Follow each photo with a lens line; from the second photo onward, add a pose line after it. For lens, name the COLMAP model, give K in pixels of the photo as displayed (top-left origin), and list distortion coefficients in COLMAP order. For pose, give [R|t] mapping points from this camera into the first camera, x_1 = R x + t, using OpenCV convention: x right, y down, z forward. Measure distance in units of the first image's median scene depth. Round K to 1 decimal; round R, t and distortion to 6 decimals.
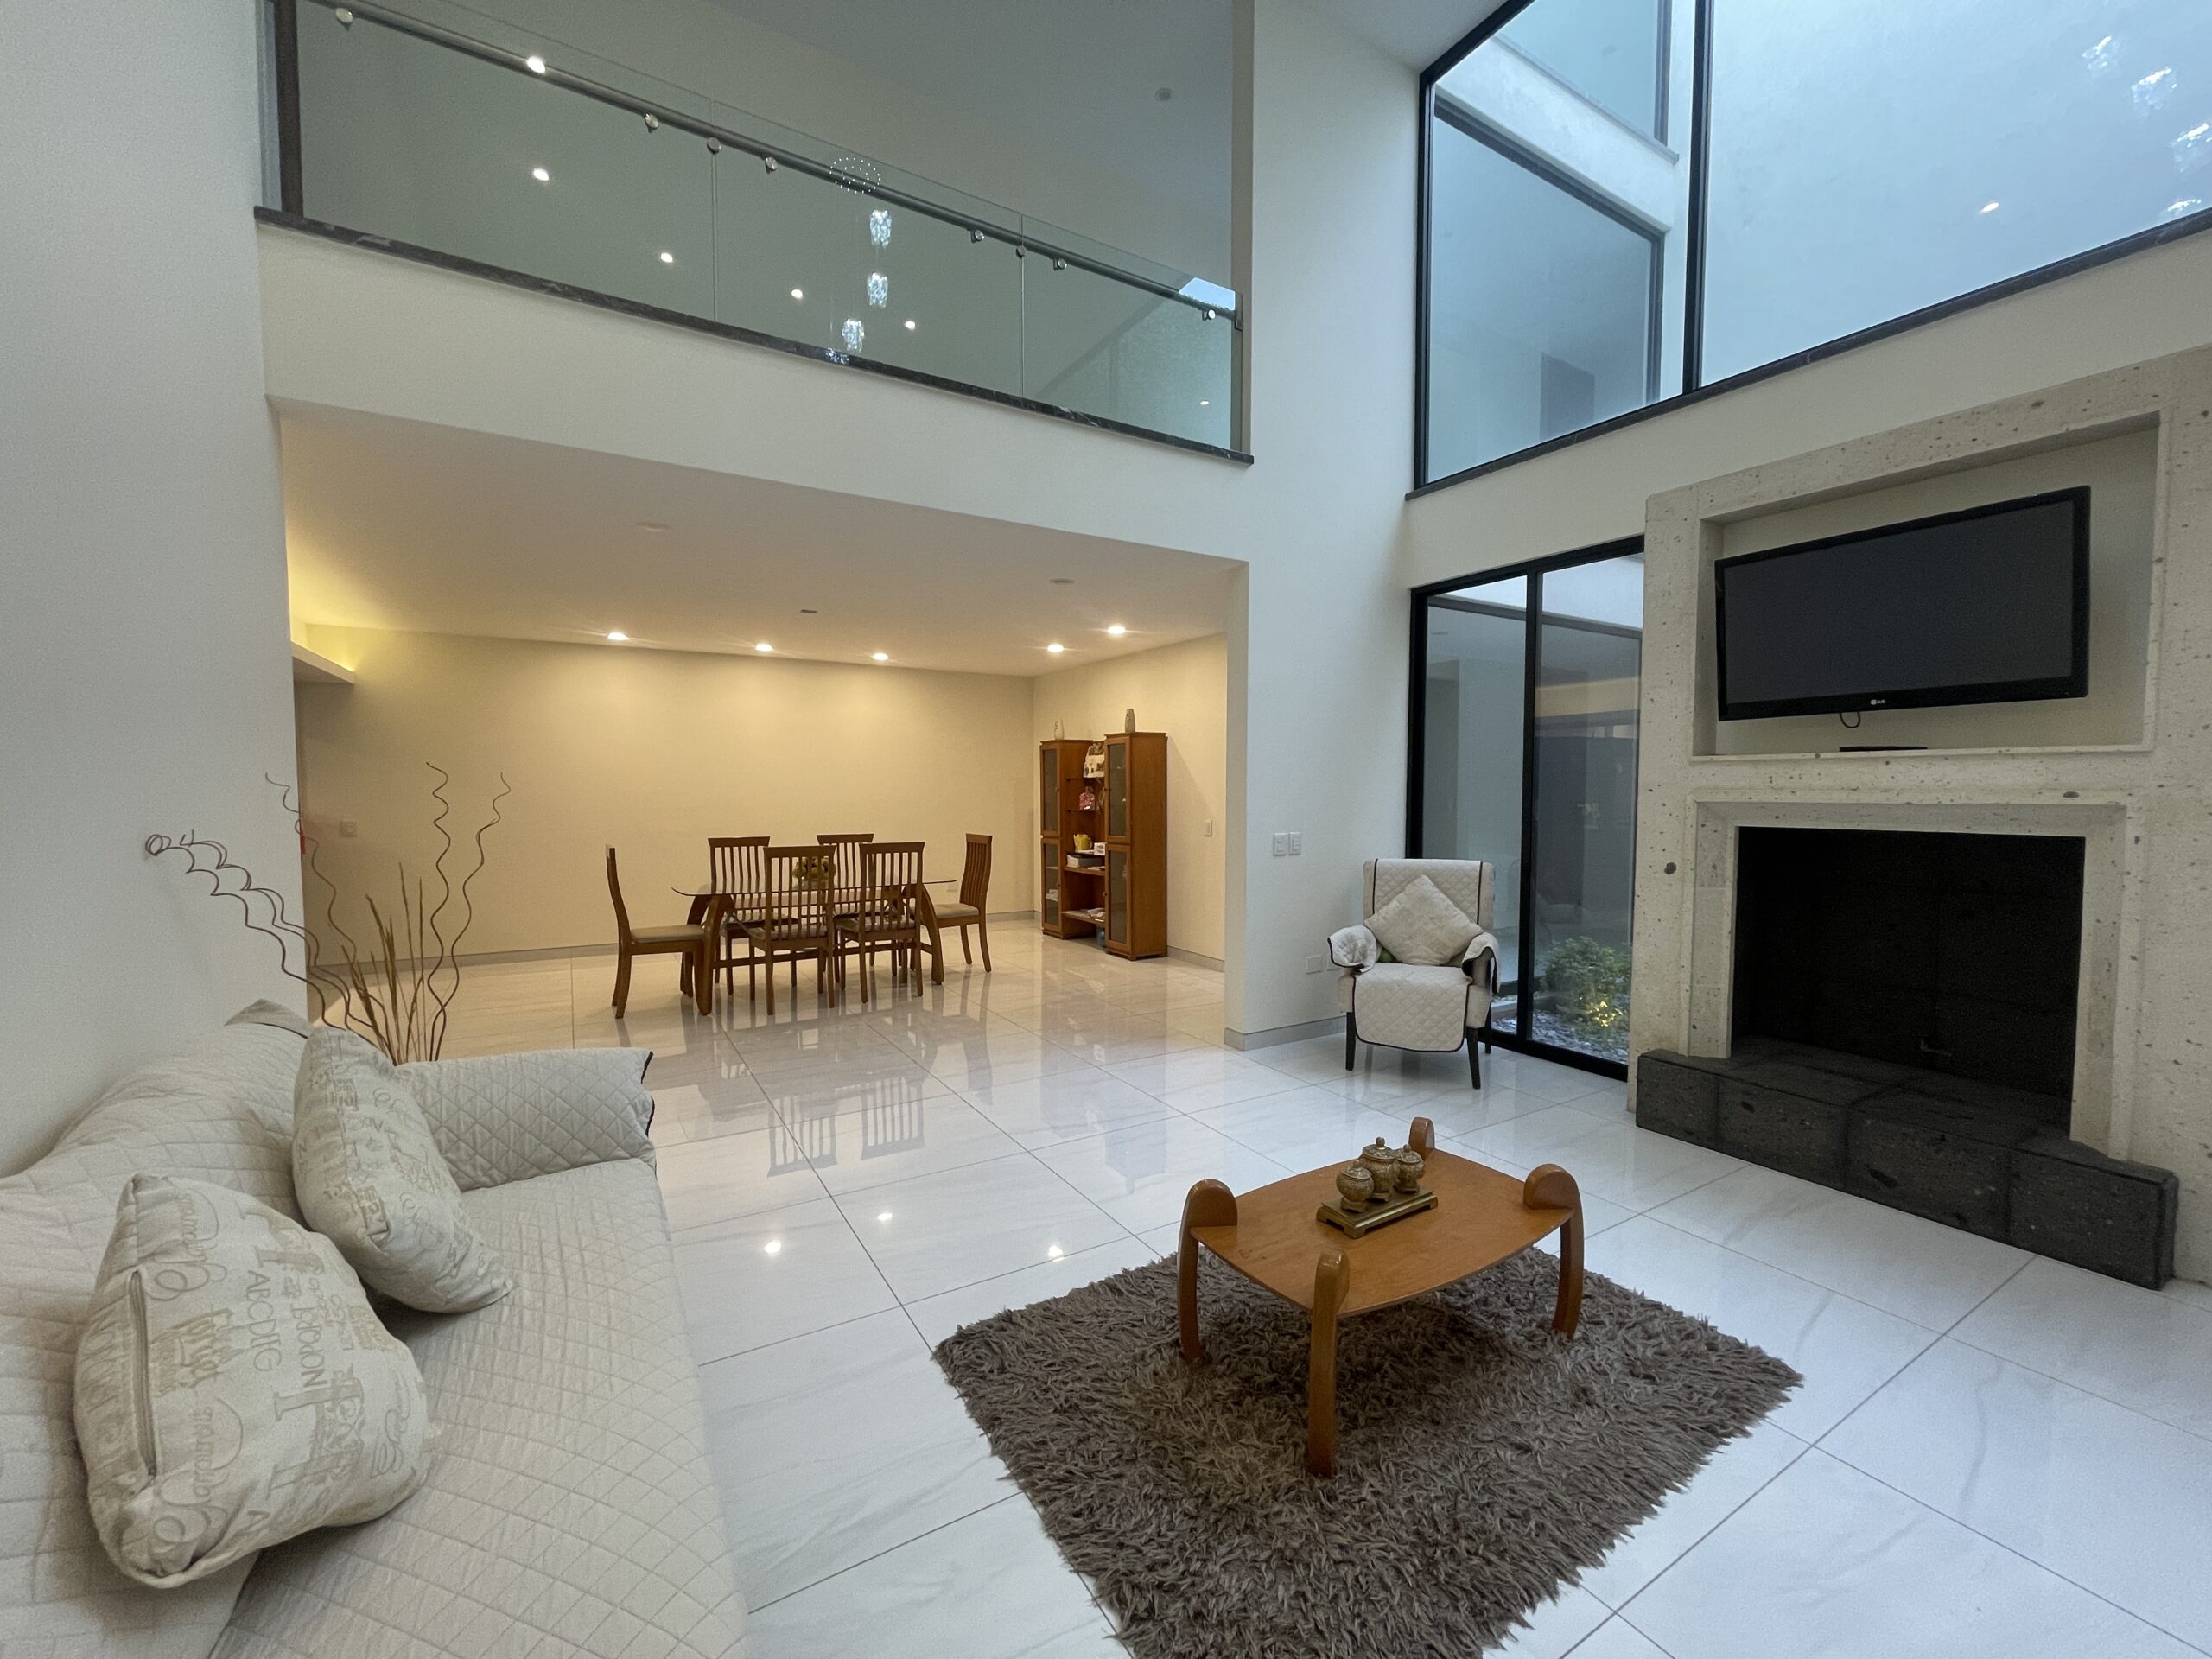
lens RADIAL K [[887.2, 0, 1103.7], [0, 887.2, 832.2], [0, 0, 1]] dist [-0.001319, -0.000246]
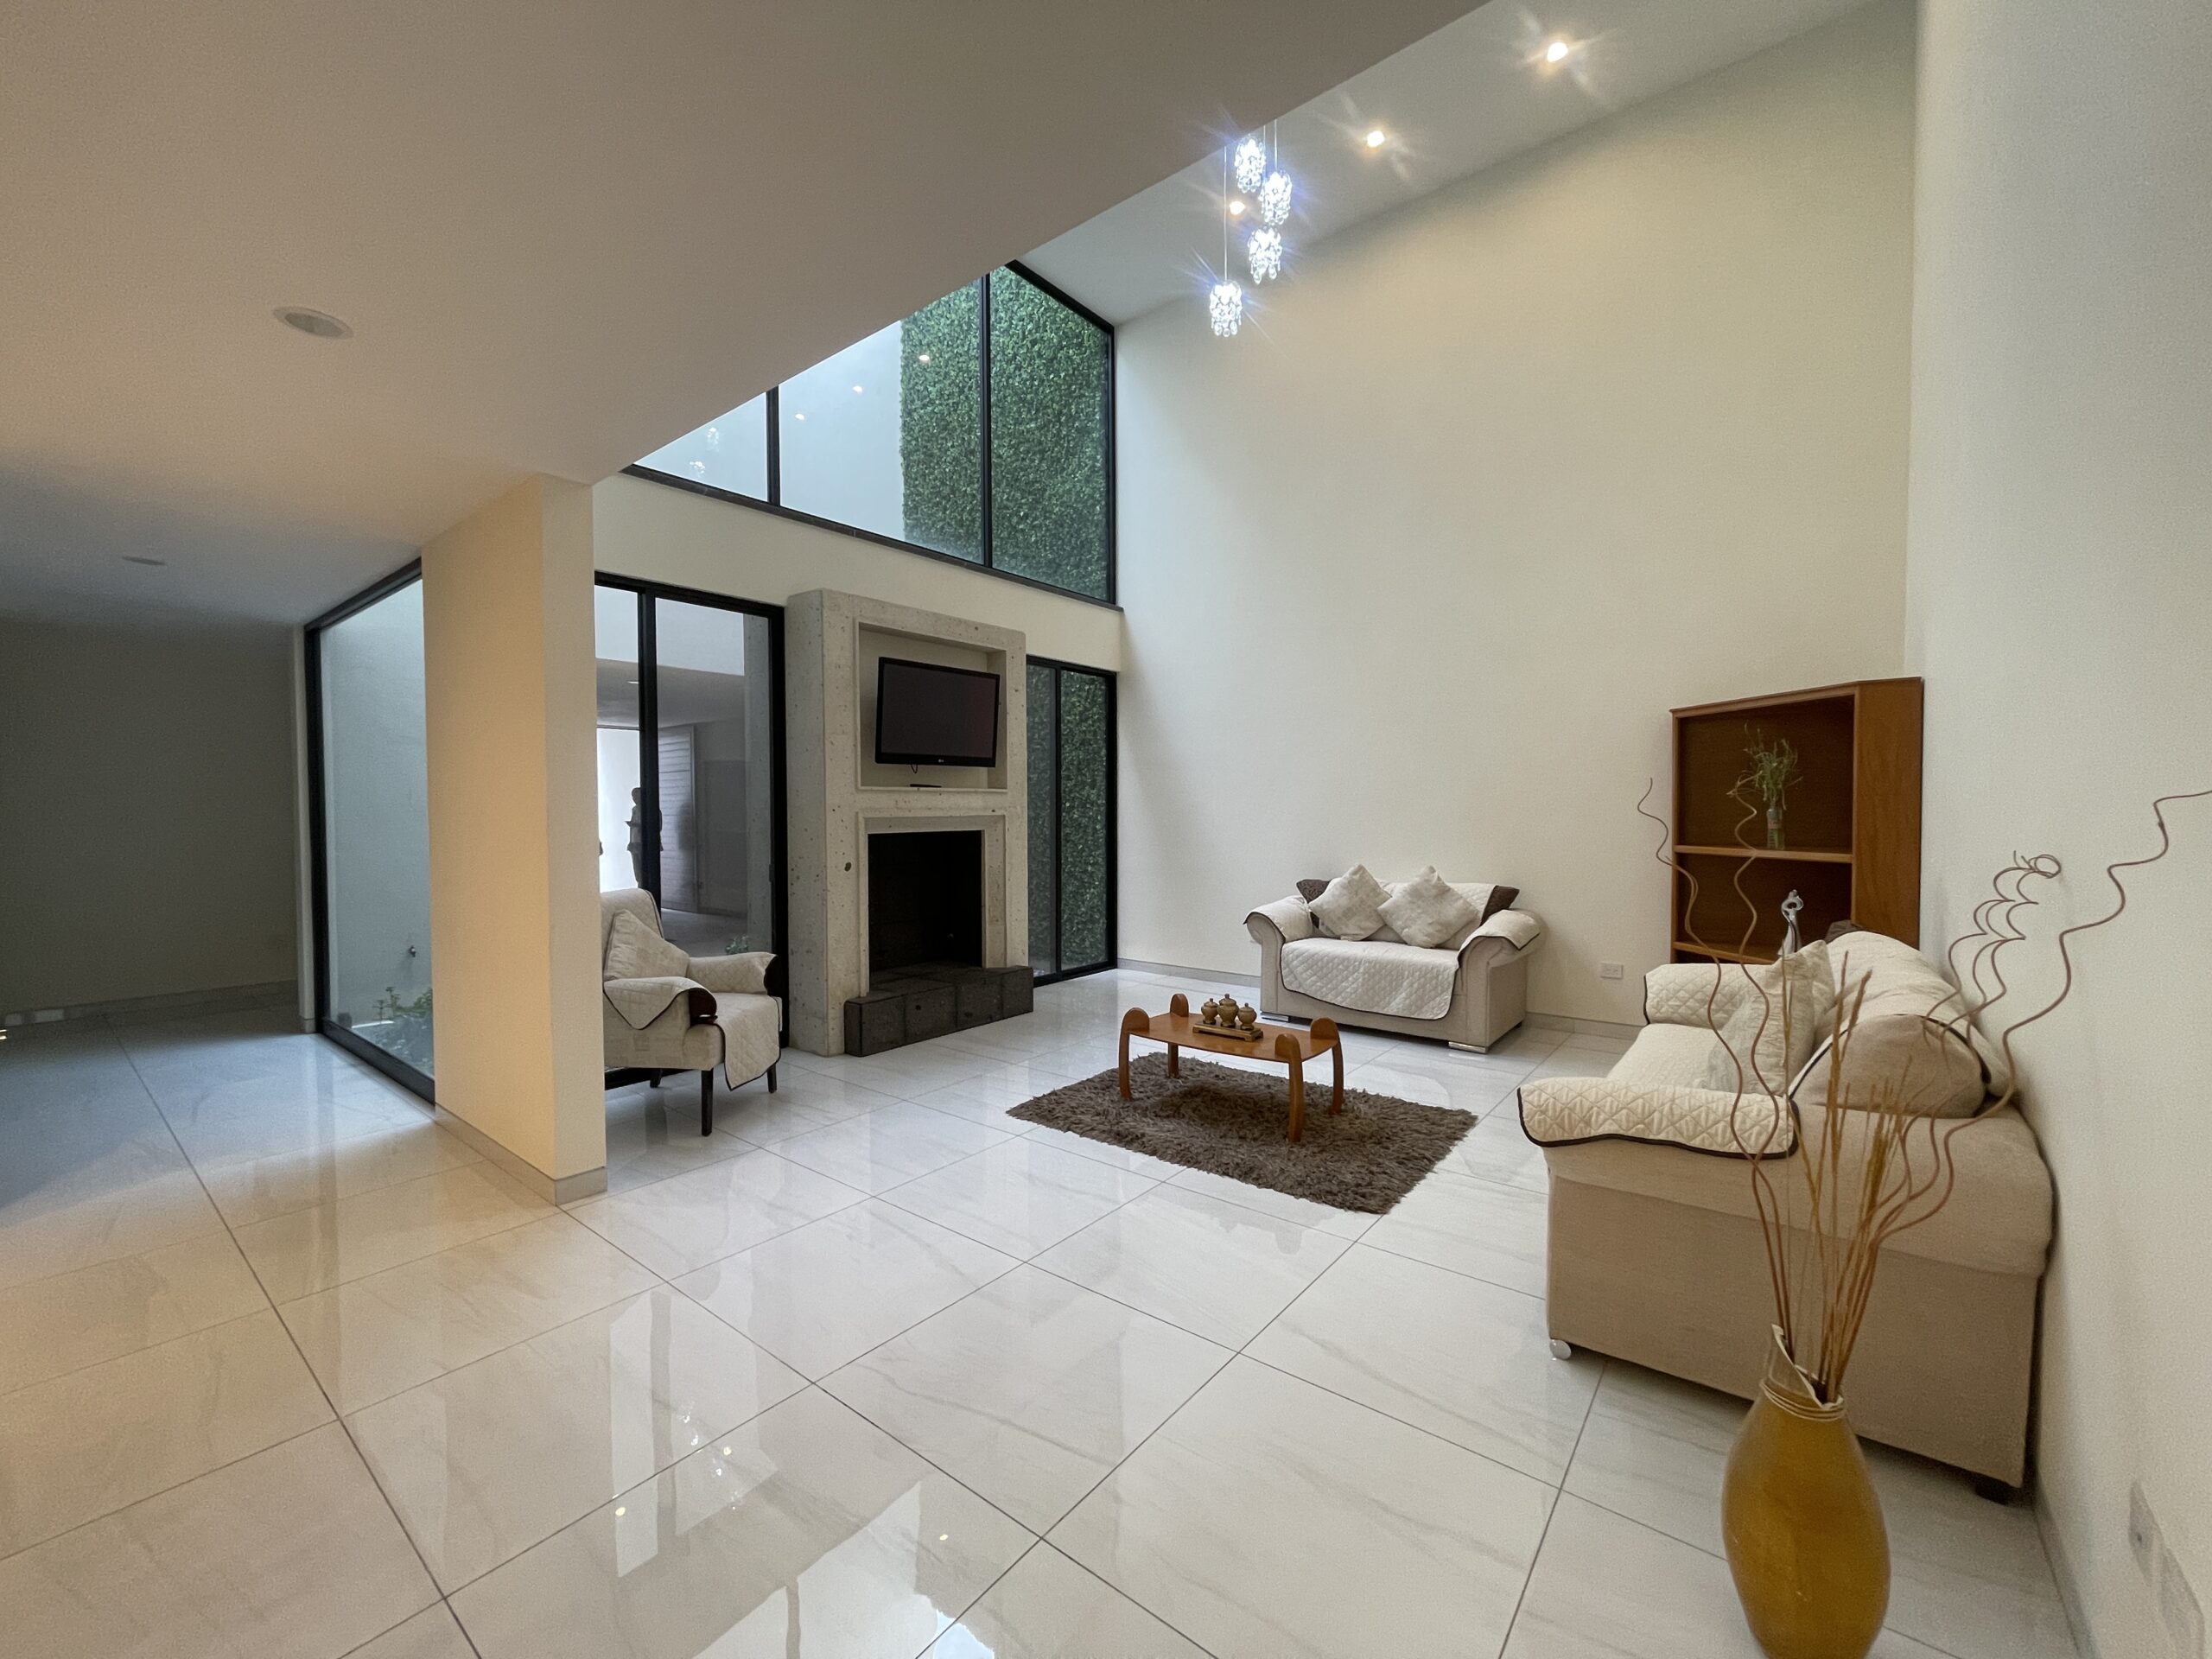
lens RADIAL K [[887.2, 0, 1103.7], [0, 887.2, 832.2], [0, 0, 1]] dist [-0.001319, -0.000246]
pose [[-0.350807, -0.019587, 0.936243, -0.564661], [0.054006, 0.997694, 0.041109, -0.034509], [-0.934889, 0.064984, -0.348940, 0.794490]]
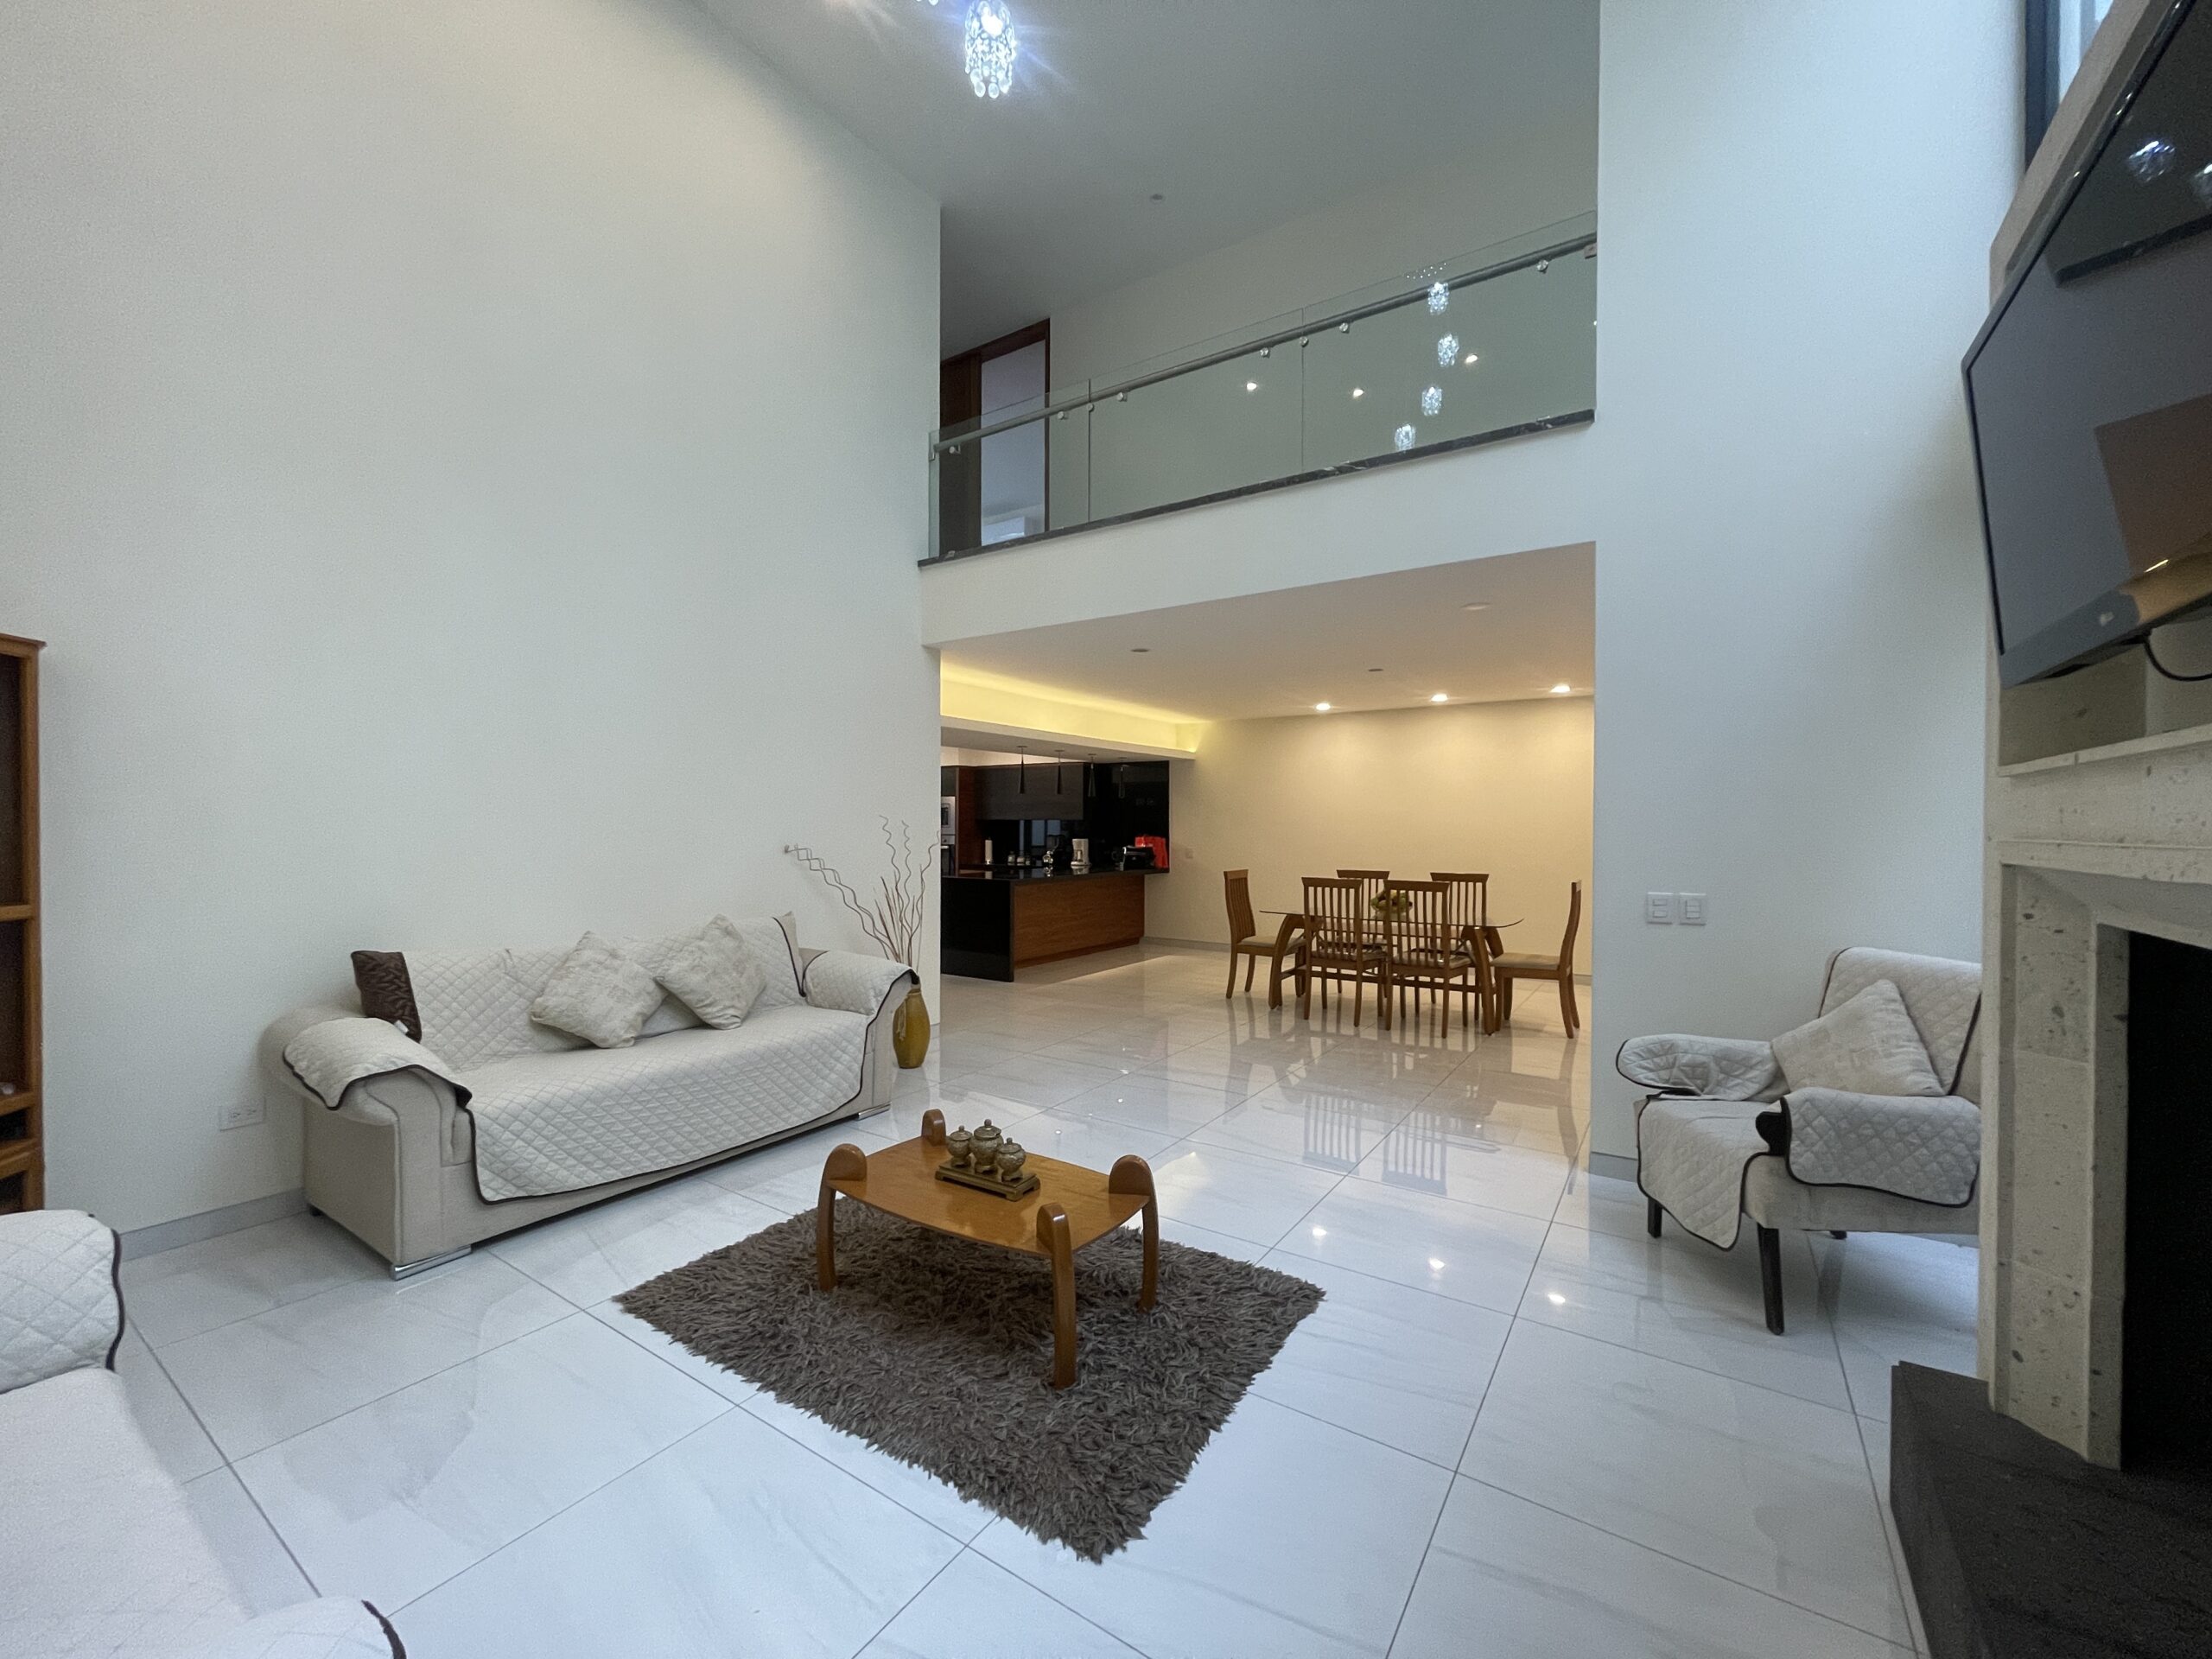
lens RADIAL K [[898.1, 0, 1106.0], [0, 898.1, 829.5], [0, 0, 1]] dist [0.012477, -0.000092]
pose [[0.425803, 0.005665, -0.904798, 0.627502], [-0.046466, 0.998798, -0.015614, -0.016473], [0.903622, 0.048690, 0.425554, 0.254269]]
